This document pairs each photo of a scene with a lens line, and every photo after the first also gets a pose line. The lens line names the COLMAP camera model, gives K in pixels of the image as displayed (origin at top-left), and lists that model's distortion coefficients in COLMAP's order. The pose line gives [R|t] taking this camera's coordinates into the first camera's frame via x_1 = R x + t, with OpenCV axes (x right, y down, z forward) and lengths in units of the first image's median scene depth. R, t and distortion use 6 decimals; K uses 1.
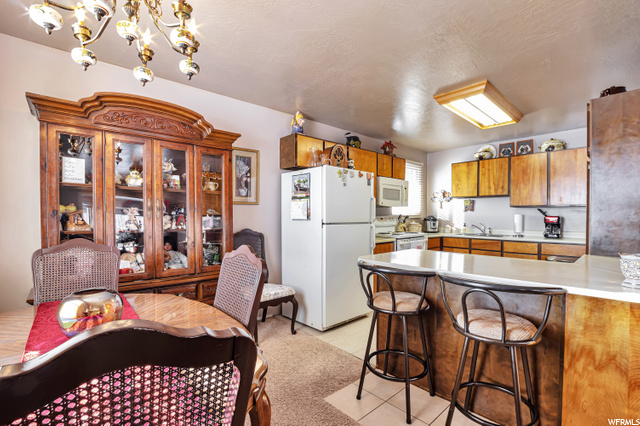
lens RADIAL K [[290.8, 0, 325.7], [0, 290.8, 225.2], [0, 0, 1]] dist [-0.001388, 0.000474]
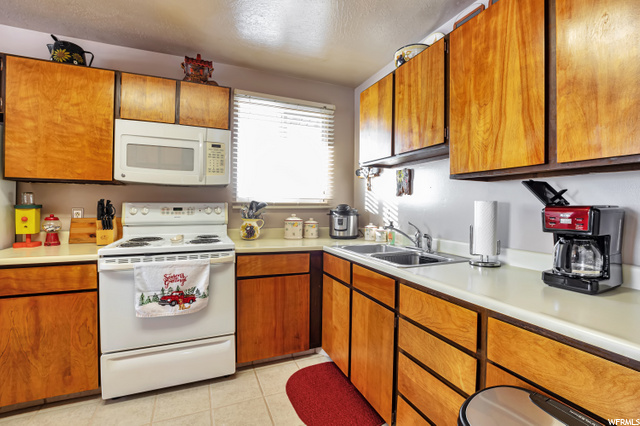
lens RADIAL K [[290.8, 0, 316.5], [0, 290.8, 210.3], [0, 0, 1]] dist [-0.001388, 0.000474]
pose [[0.938559, 0.011988, -0.344910, 0.719213], [-0.018111, 0.999730, -0.014535, -0.022080], [0.344643, 0.019888, 0.938523, 0.743551]]
